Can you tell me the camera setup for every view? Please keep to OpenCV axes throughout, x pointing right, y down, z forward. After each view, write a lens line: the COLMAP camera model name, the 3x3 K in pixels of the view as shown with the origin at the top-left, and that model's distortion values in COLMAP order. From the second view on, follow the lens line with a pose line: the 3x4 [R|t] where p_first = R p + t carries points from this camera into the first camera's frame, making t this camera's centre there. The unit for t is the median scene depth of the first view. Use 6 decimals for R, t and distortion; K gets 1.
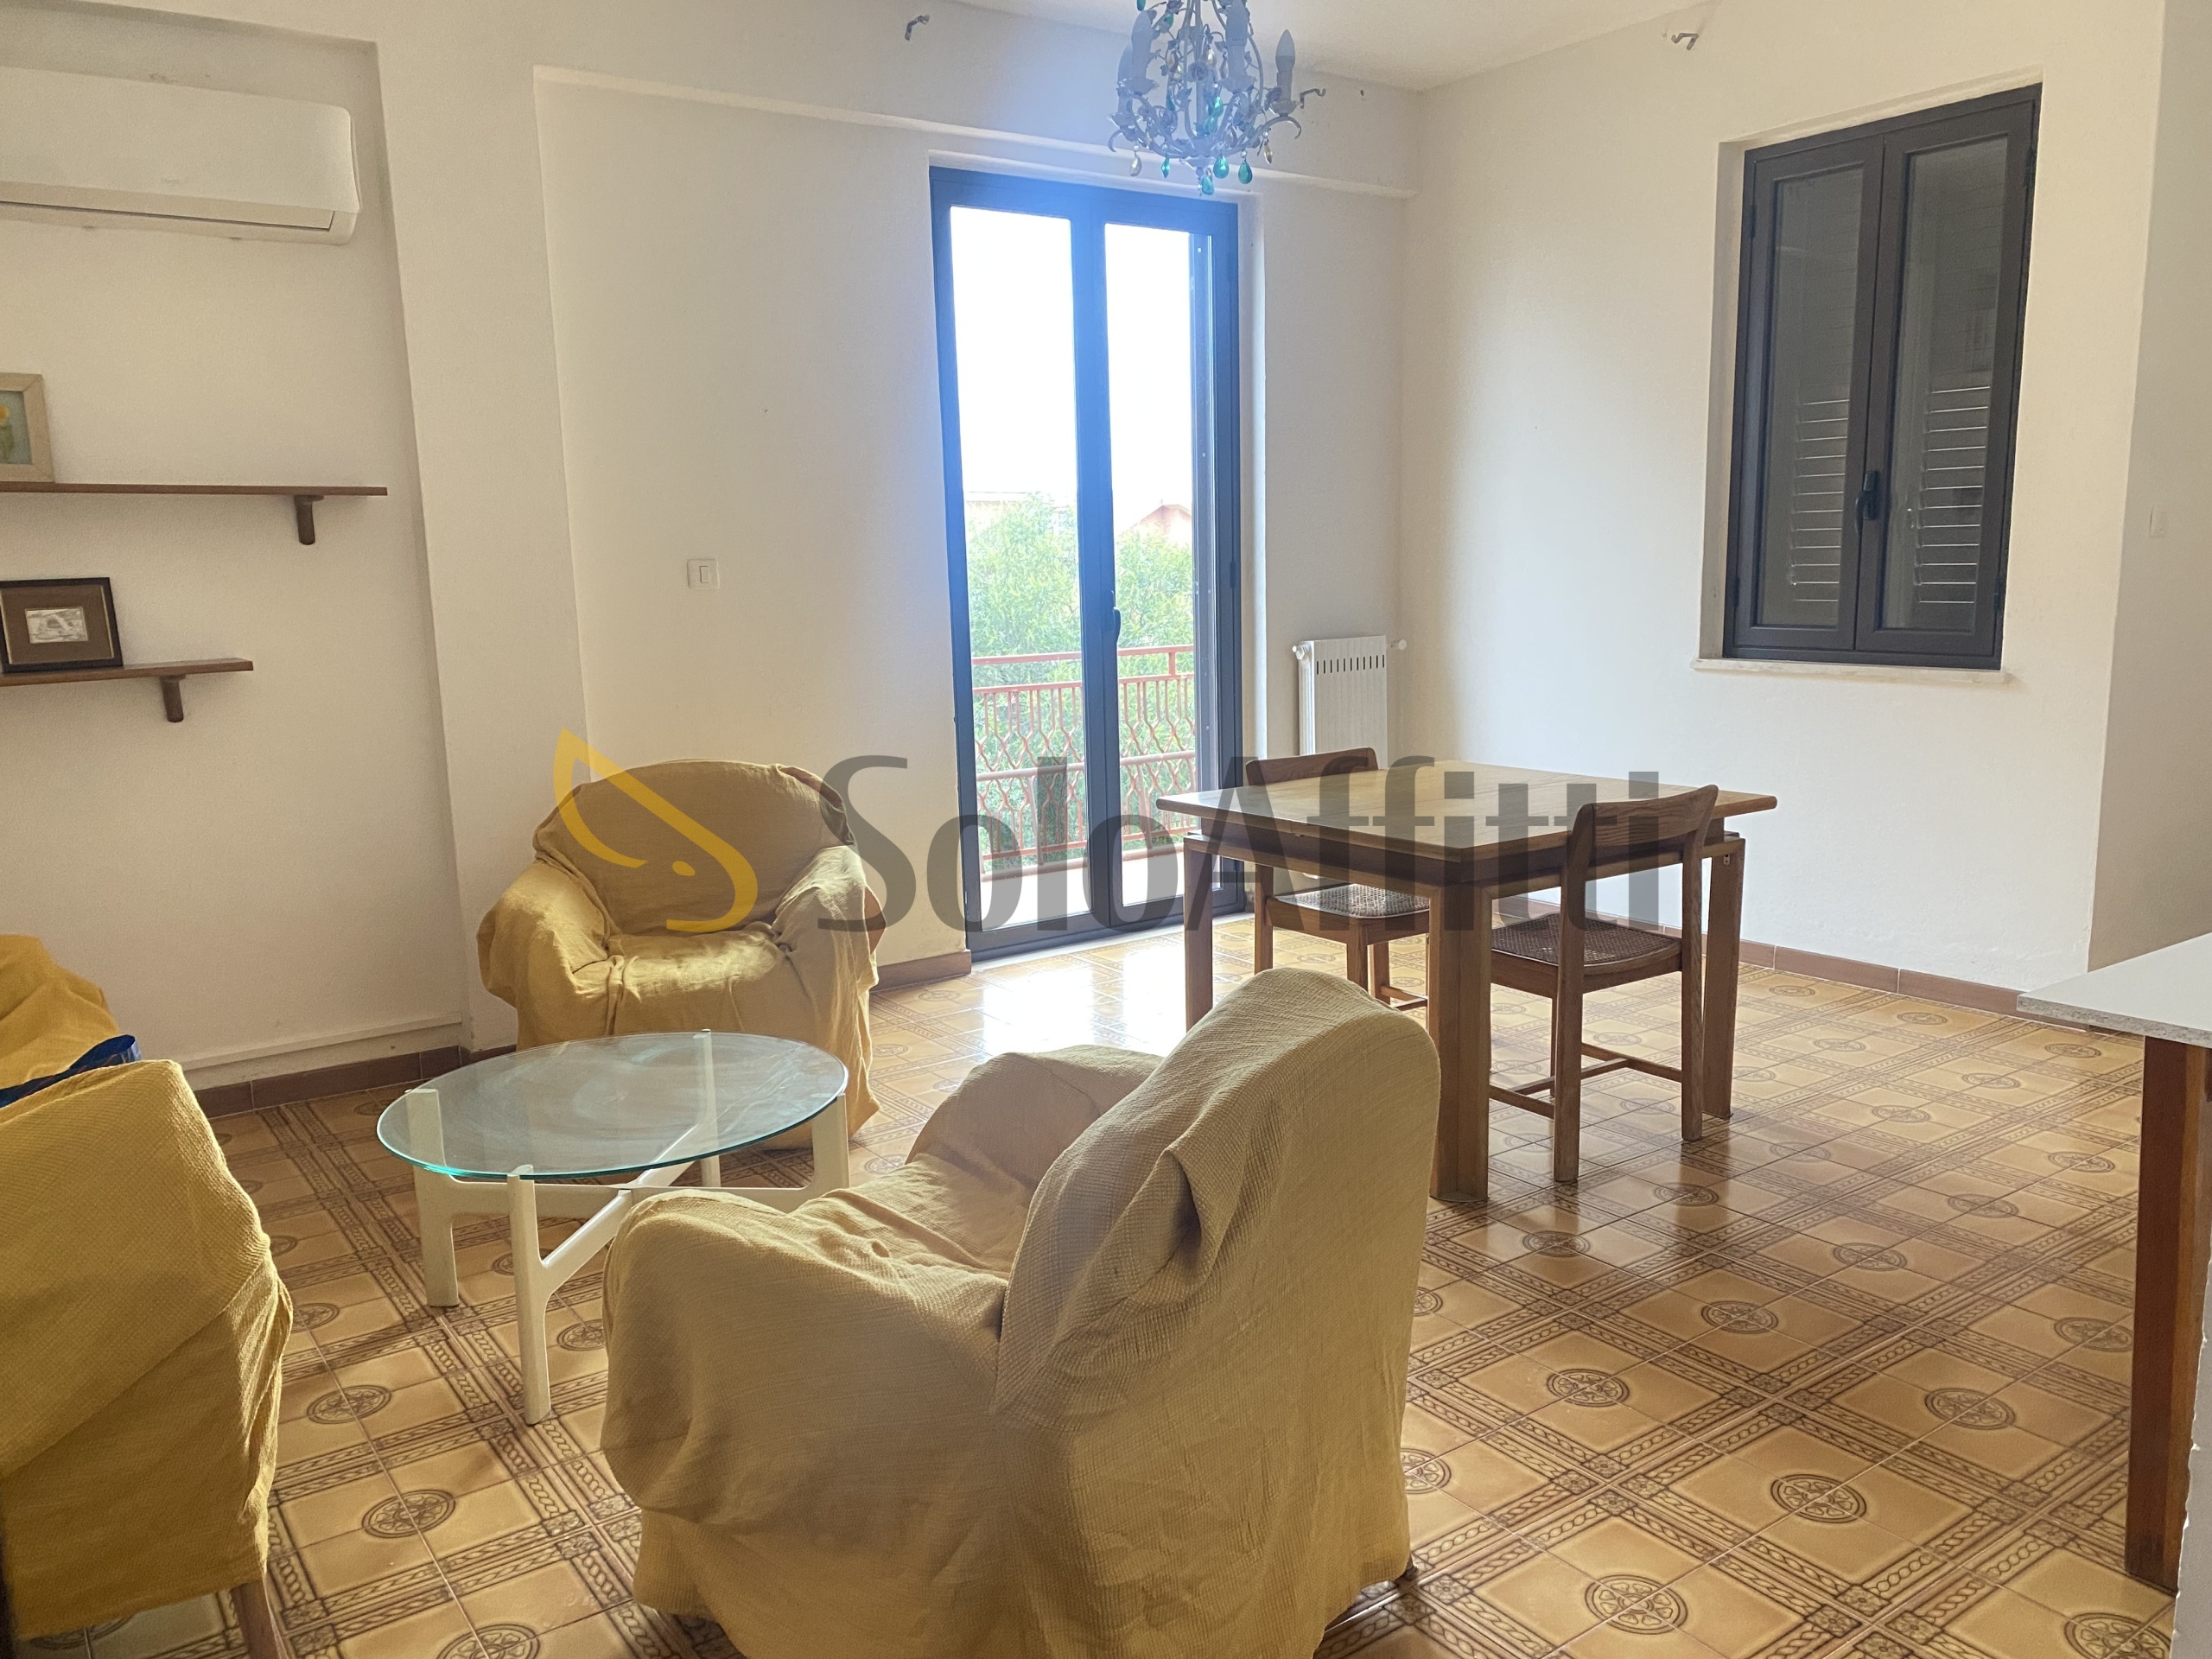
lens RADIAL K [[1691.6, 0, 1103.0], [0, 1691.6, 848.5], [0, 0, 1]] dist [0.038544, -0.025711]
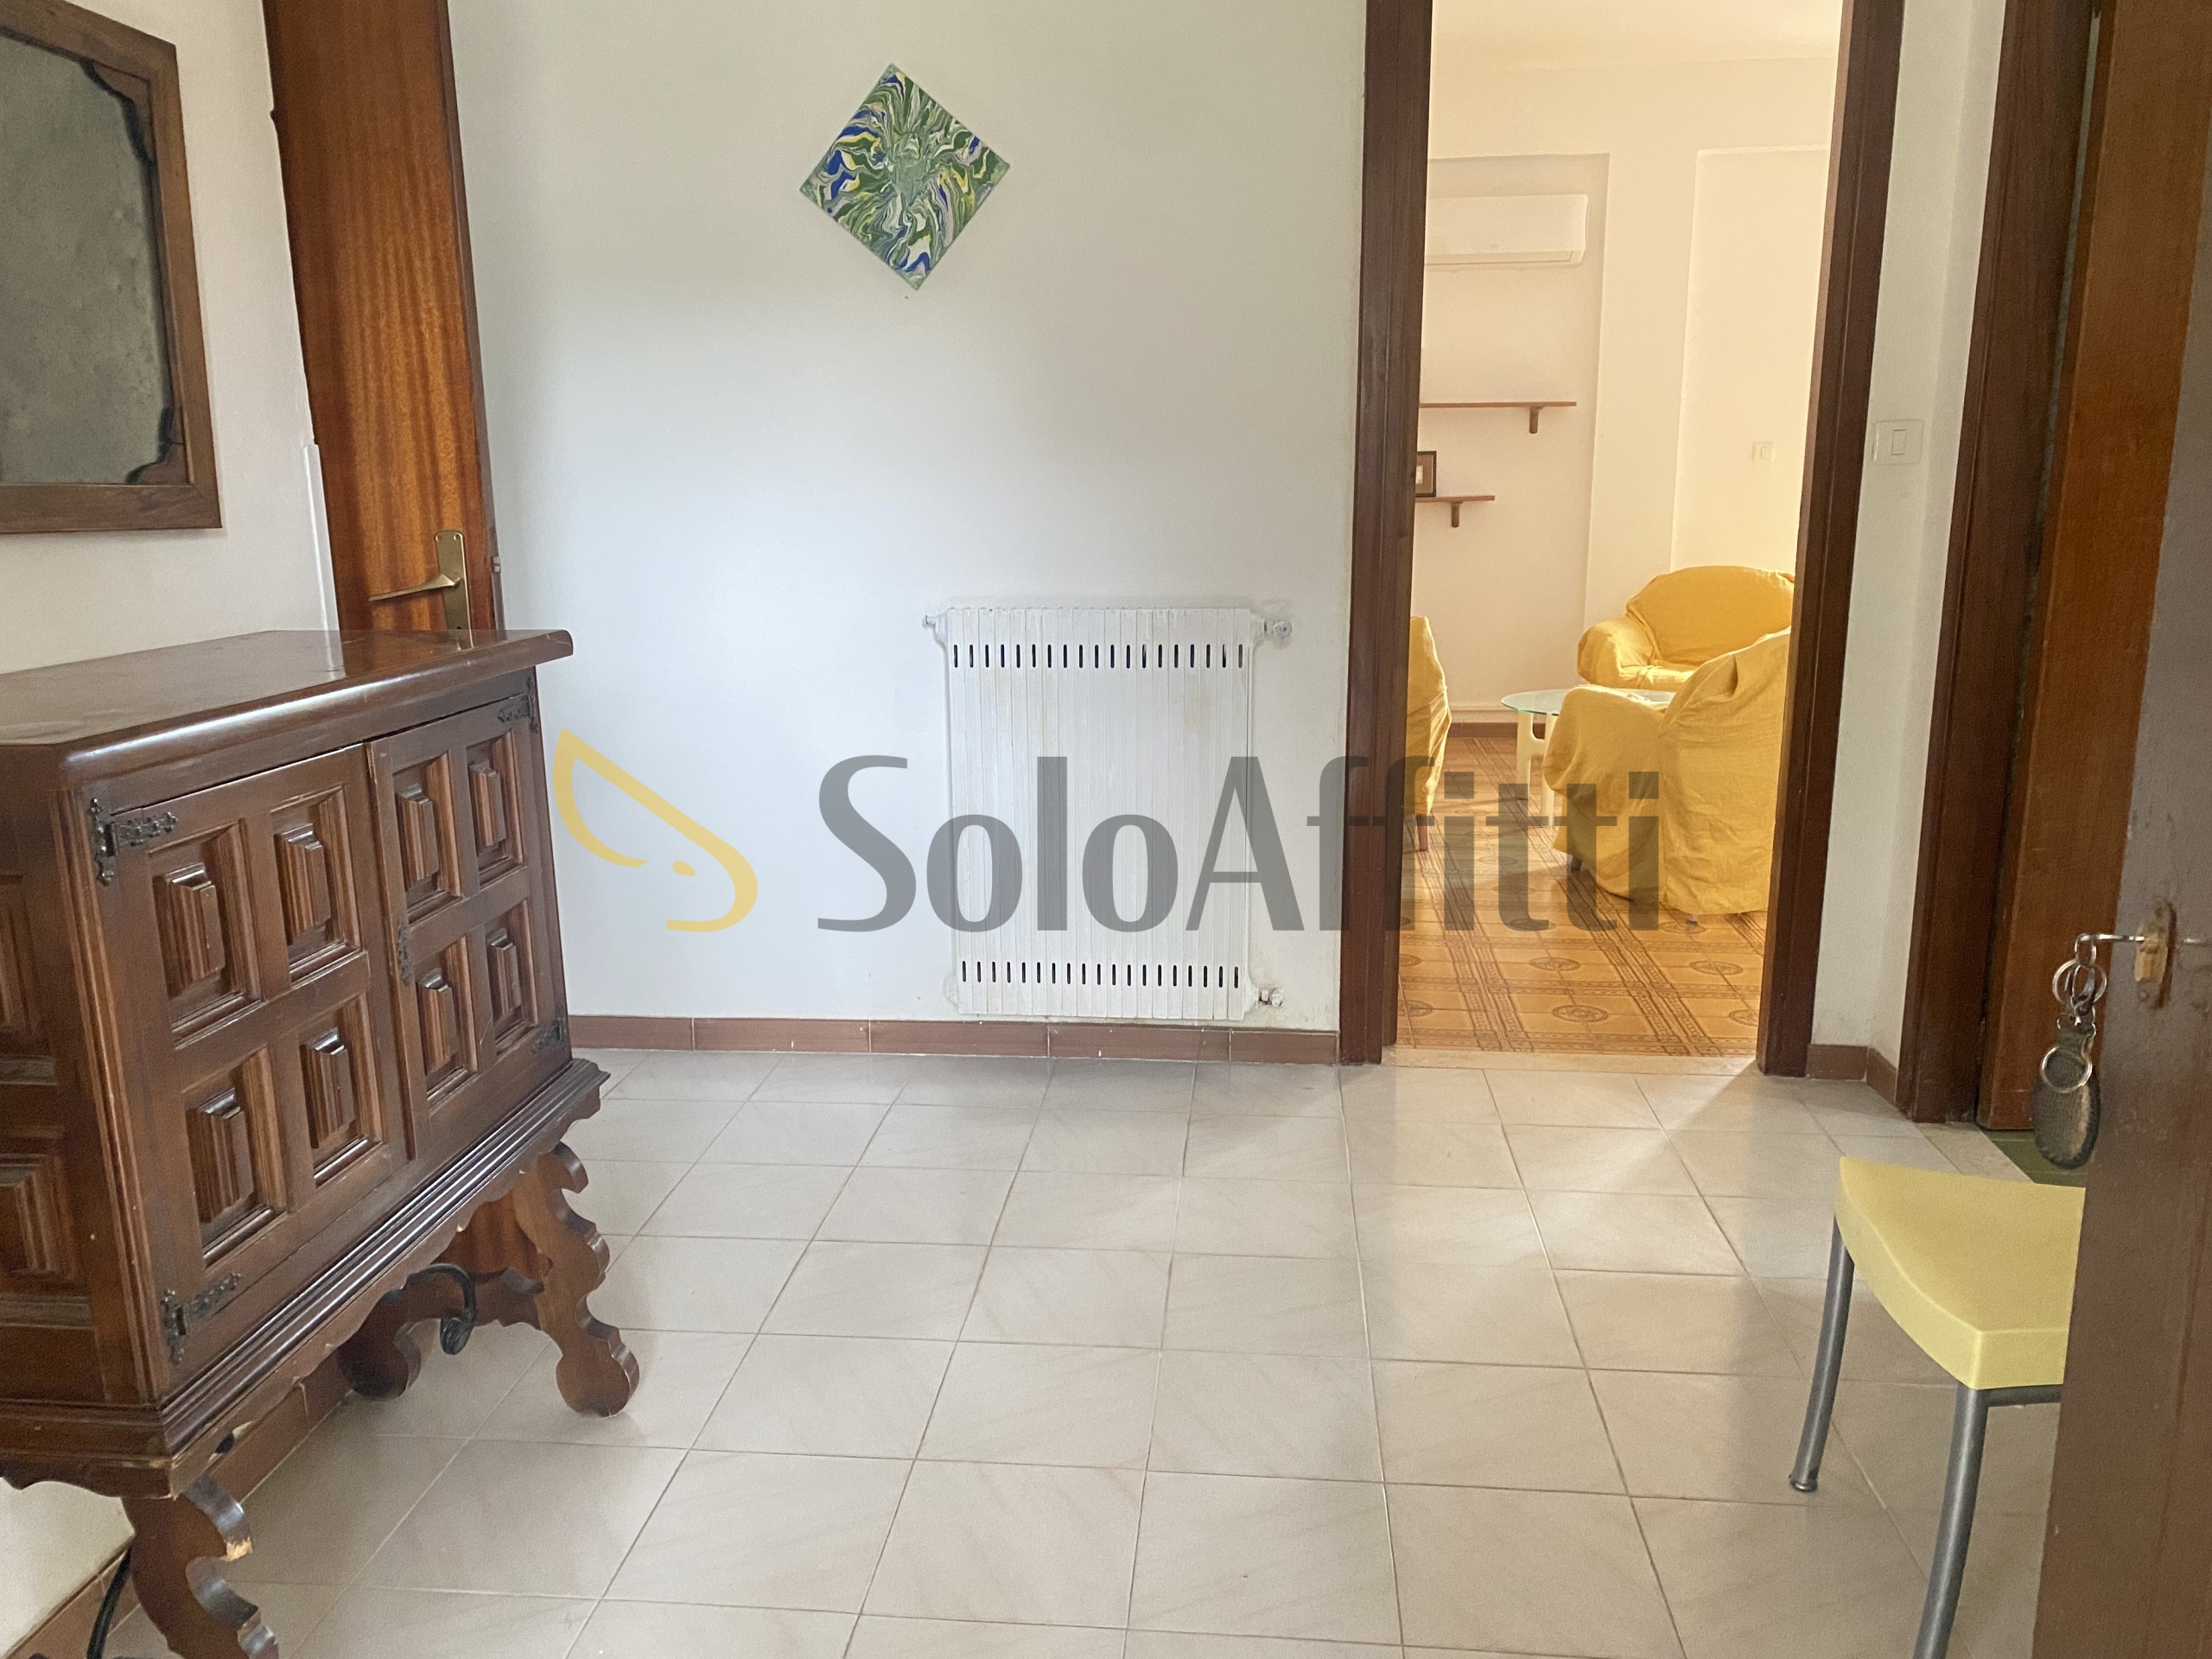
lens RADIAL K [[1691.6, 0, 1094.7], [0, 1691.6, 837.6], [0, 0, 1]] dist [0.038544, -0.025711]
pose [[0.750456, 0.160734, -0.641077, 0.448510], [-0.126227, 0.986979, 0.099697, 0.136720], [0.648754, 0.006104, 0.760973, -0.739925]]
